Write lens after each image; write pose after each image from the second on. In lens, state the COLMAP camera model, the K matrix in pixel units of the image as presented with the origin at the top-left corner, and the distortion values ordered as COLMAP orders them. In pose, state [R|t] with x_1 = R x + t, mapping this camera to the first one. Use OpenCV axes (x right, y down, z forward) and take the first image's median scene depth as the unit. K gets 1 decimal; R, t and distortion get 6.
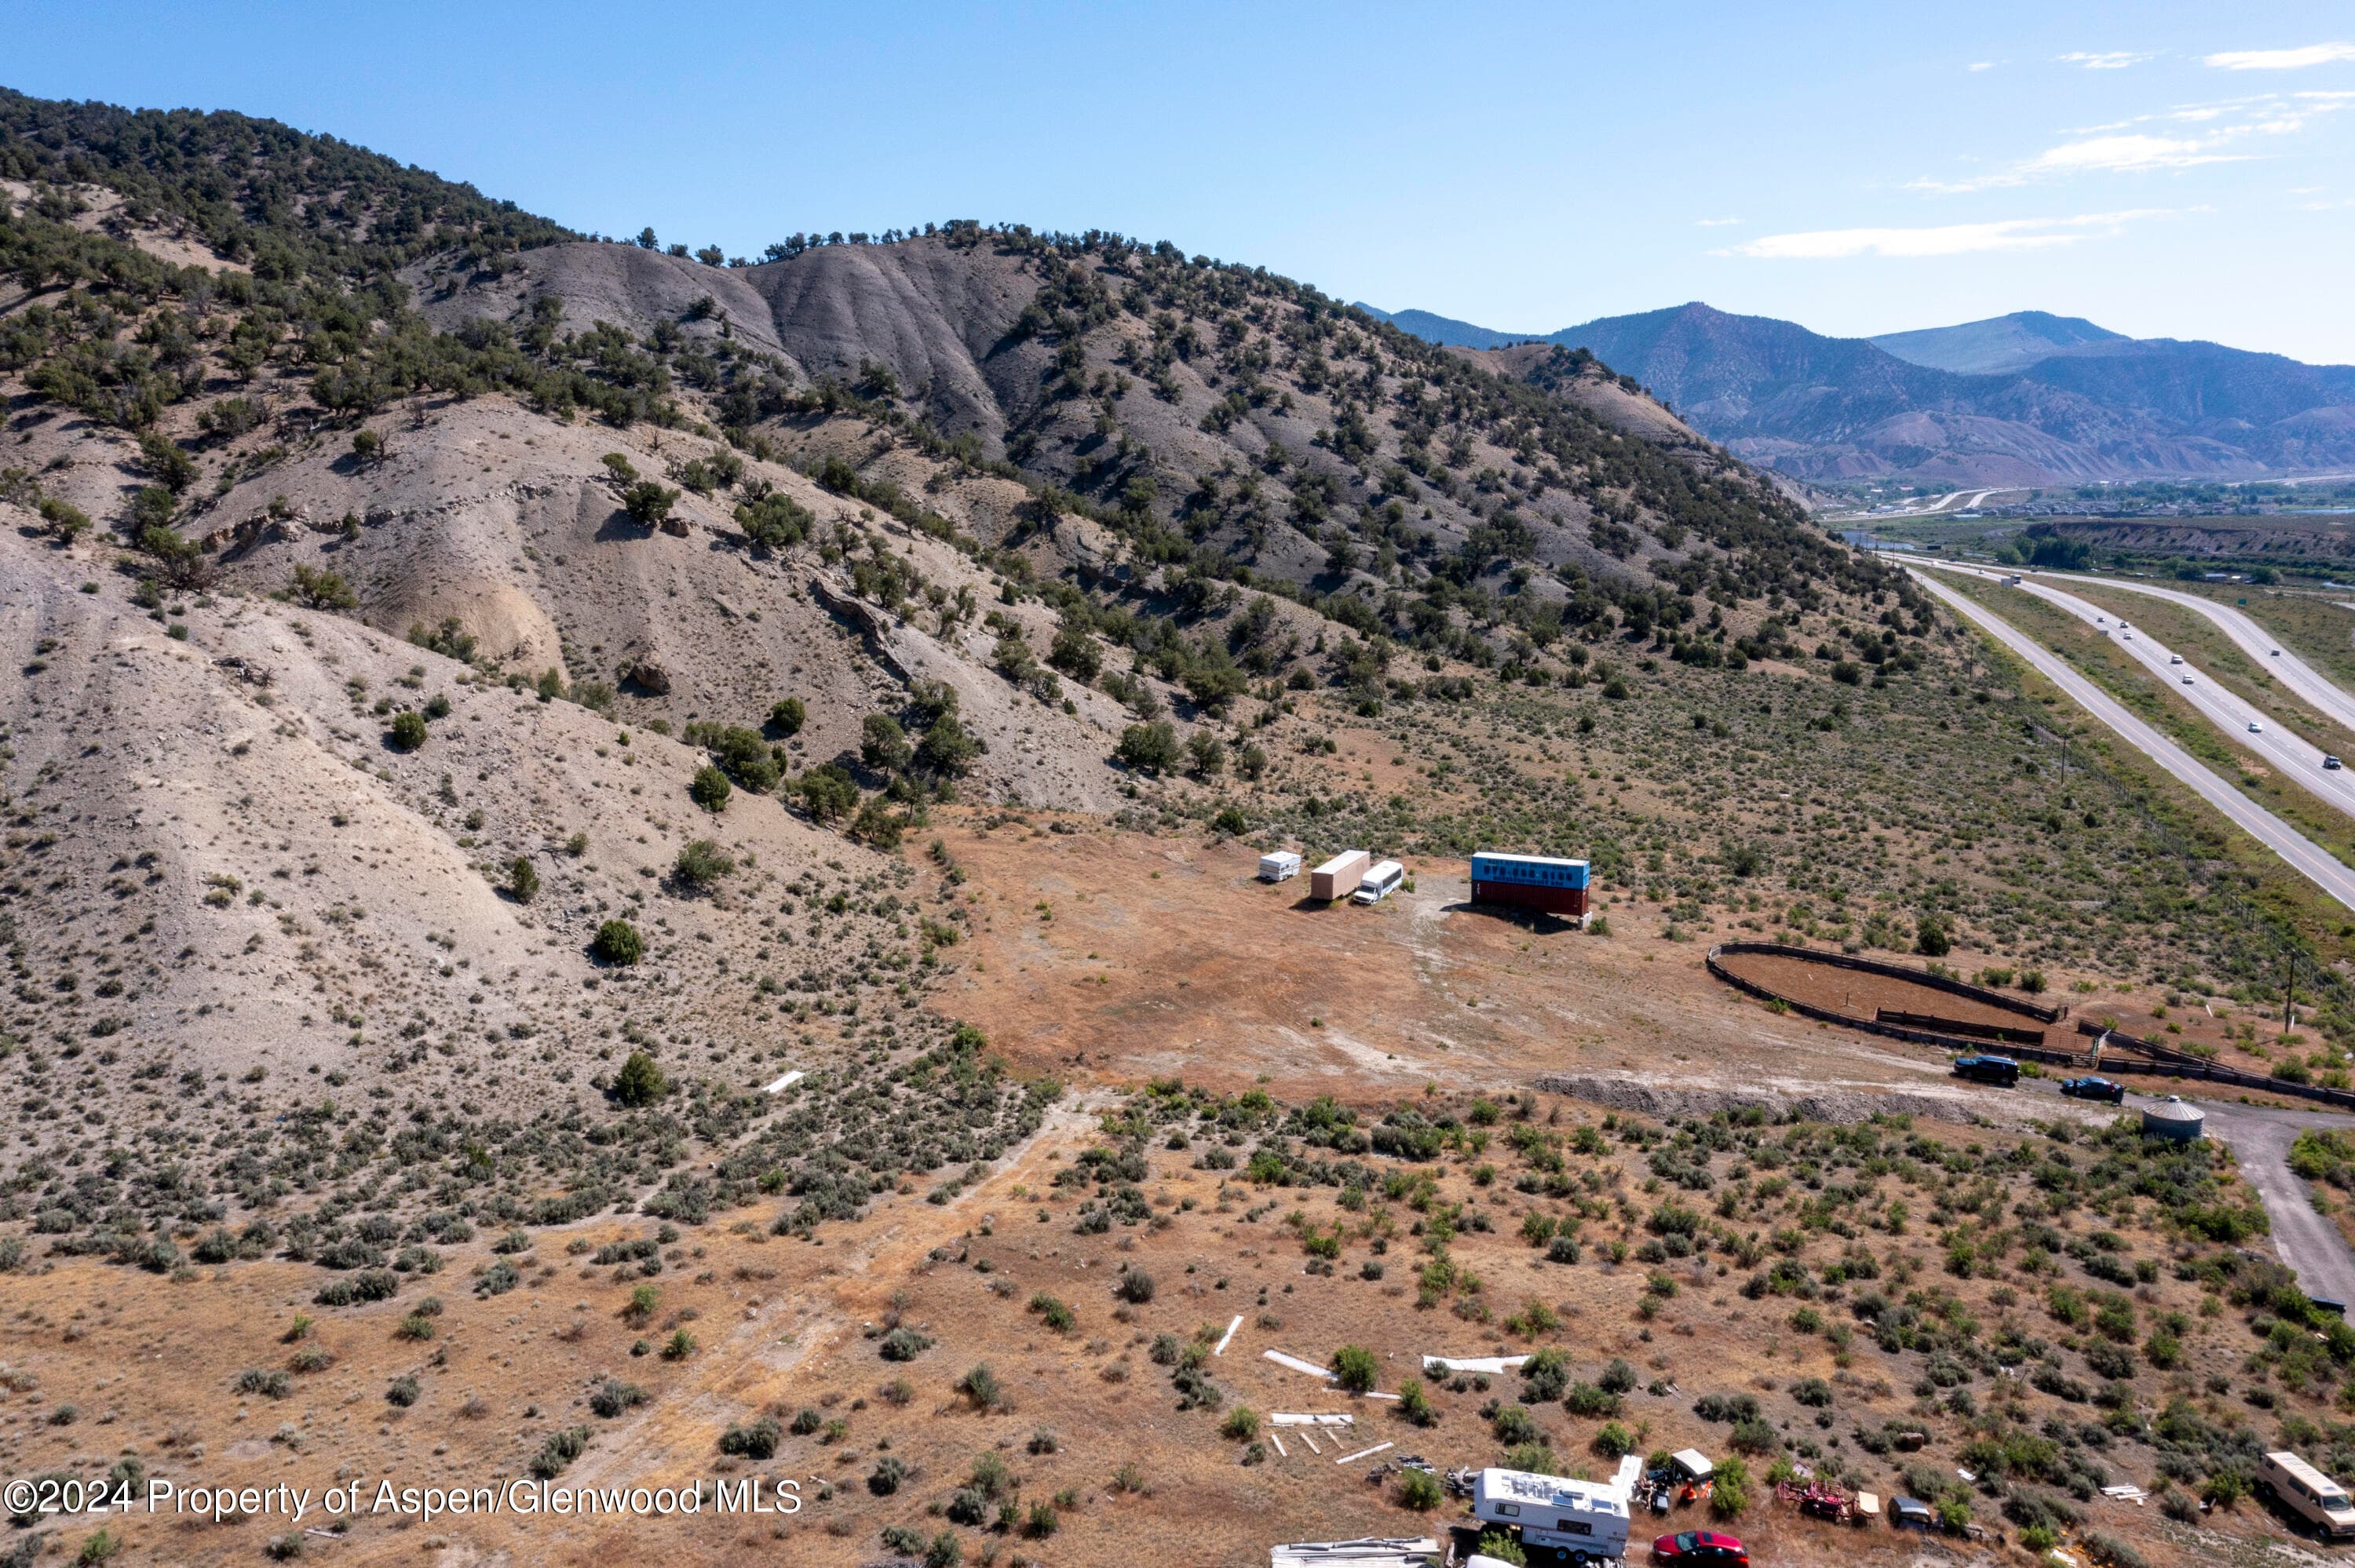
lens RADIAL K [[1863.0, 0, 1174.6], [0, 1863.0, 774.5], [0, 0, 1]] dist [-0.009278, 0.011894]
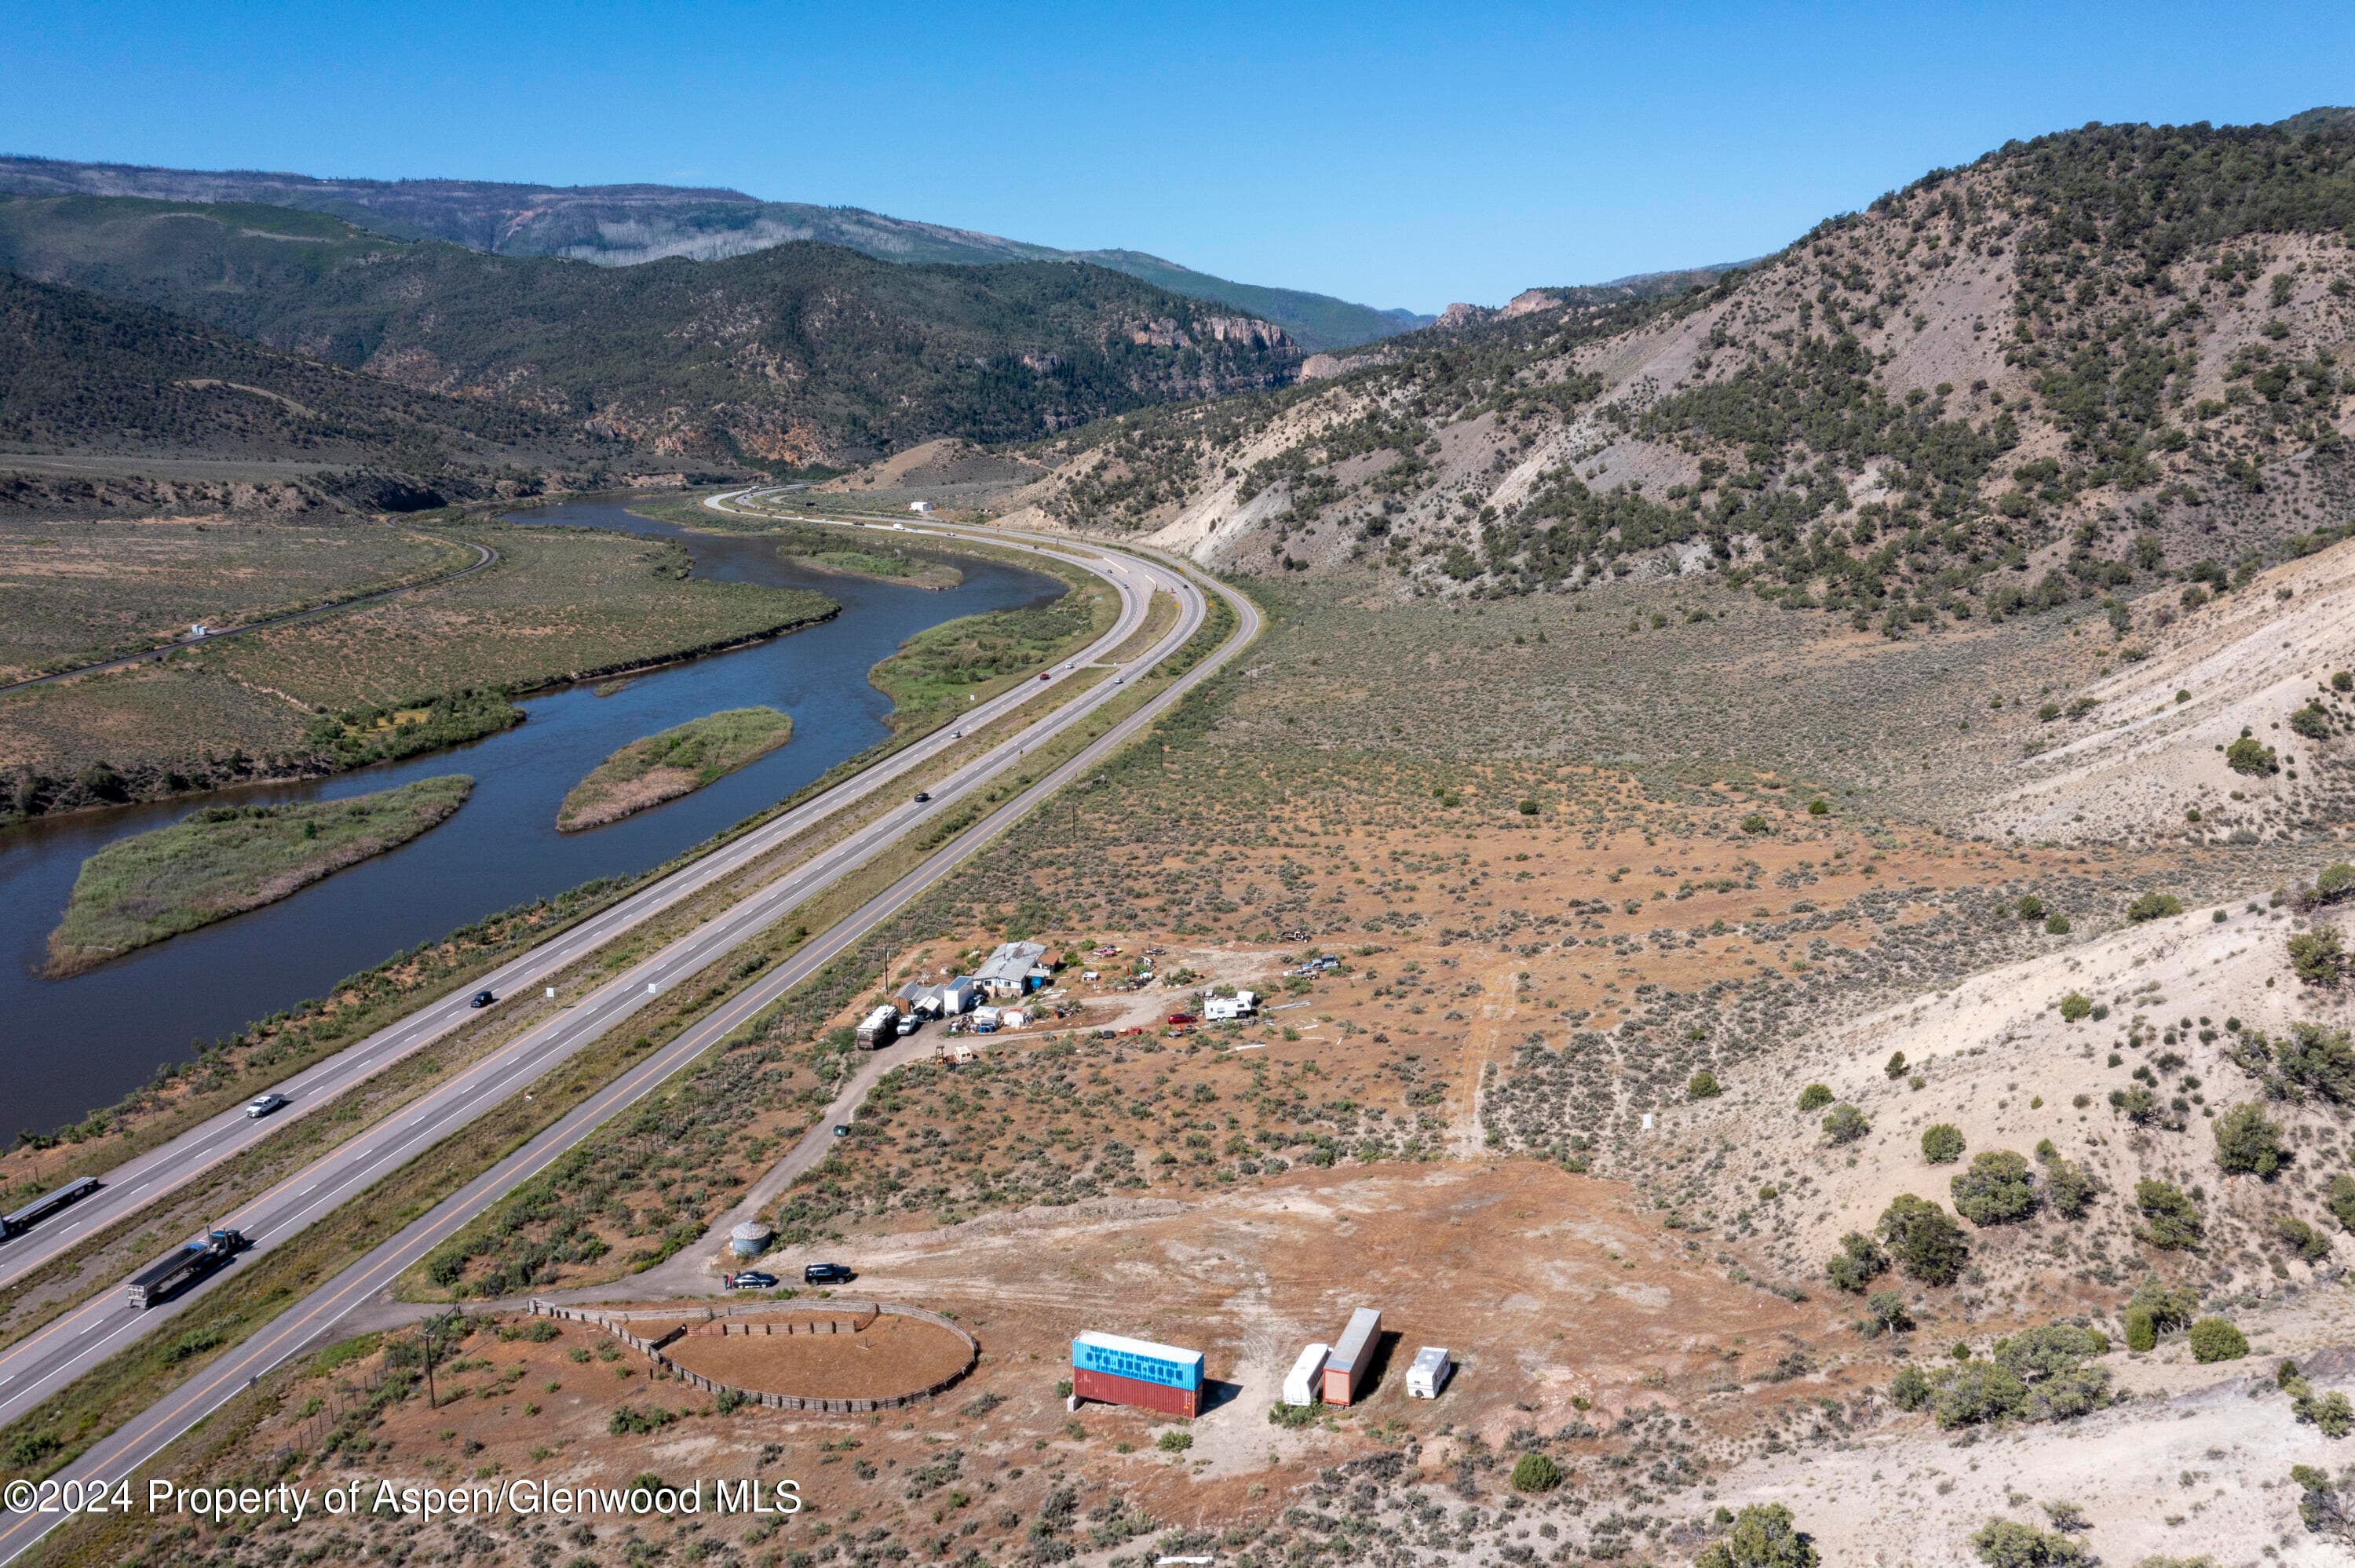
lens RADIAL K [[1863.0, 0, 1171.0], [0, 1863.0, 786.5], [0, 0, 1]] dist [-0.009278, 0.011894]
pose [[-0.997141, 0.029102, -0.069731, 0.101022], [0.001345, 0.929542, 0.368715, -0.228954], [0.075548, 0.367567, -0.926923, 0.757077]]
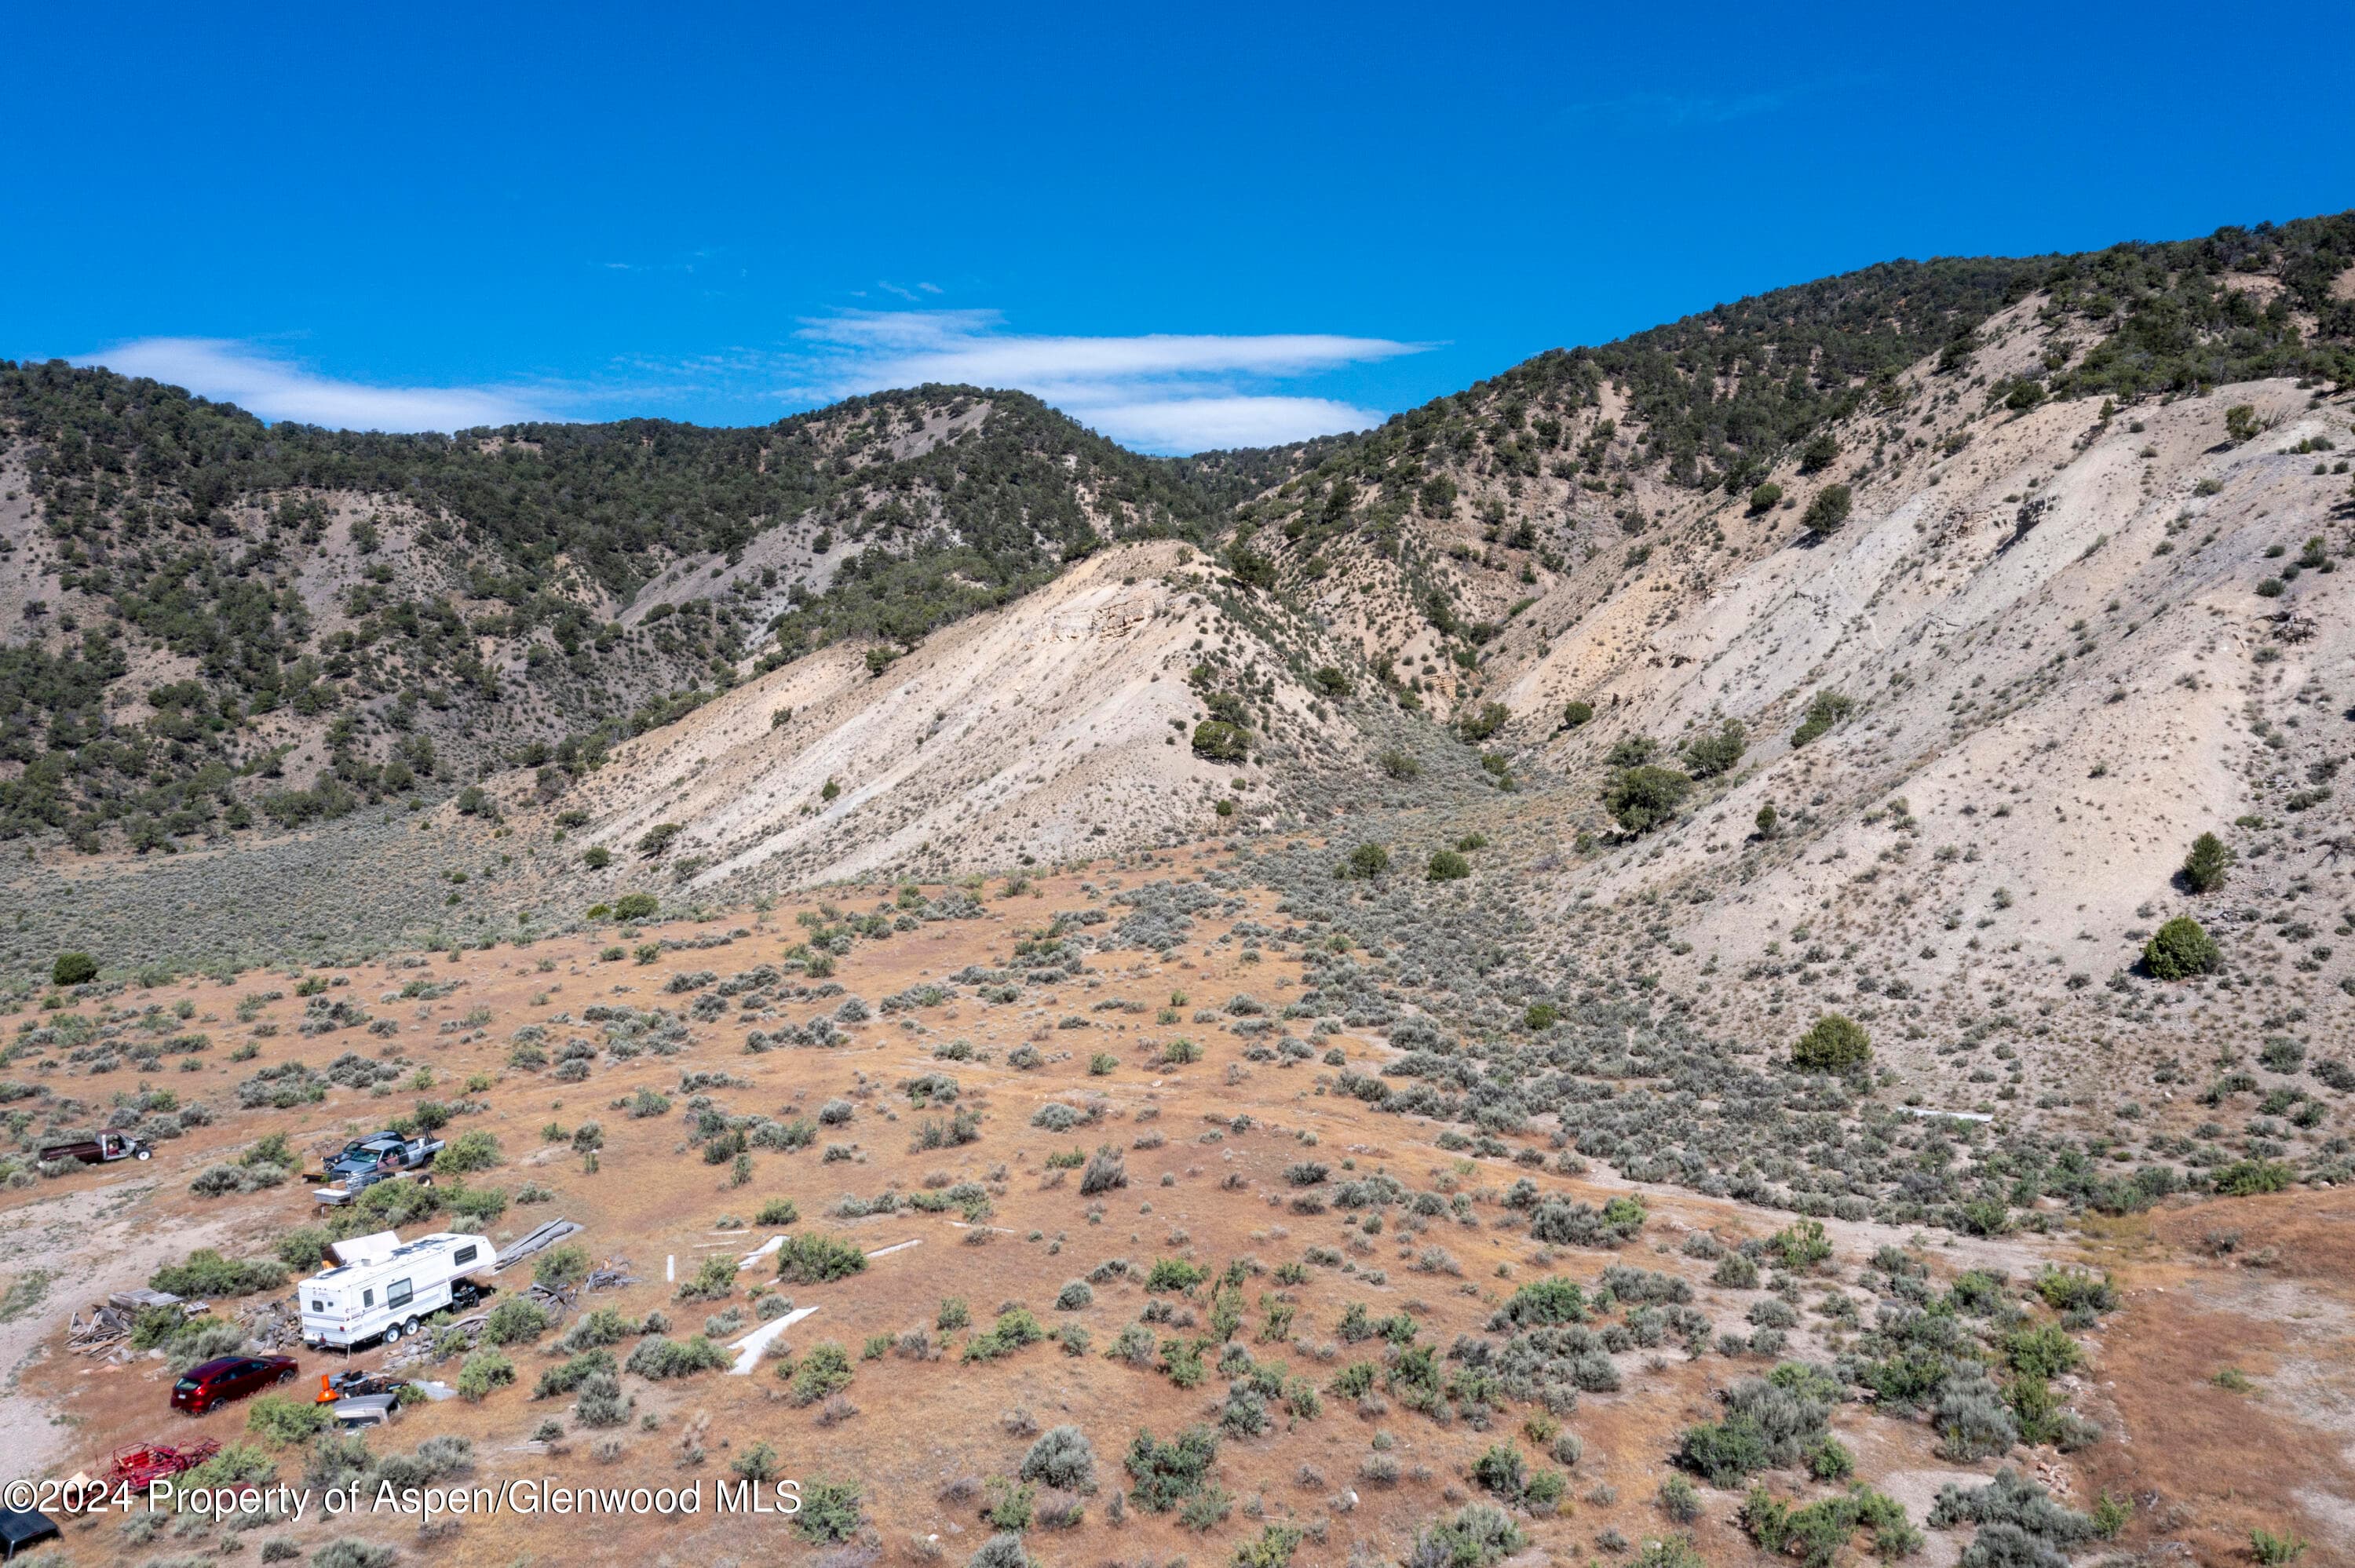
lens RADIAL K [[1863.0, 0, 1167.4], [0, 1863.0, 786.3], [0, 0, 1]] dist [-0.009278, 0.011894]
pose [[-0.363207, -0.015675, -0.931577, 0.163357], [-0.148438, 0.988061, 0.041248, 0.019409], [0.919808, 0.153263, -0.361197, 0.305616]]
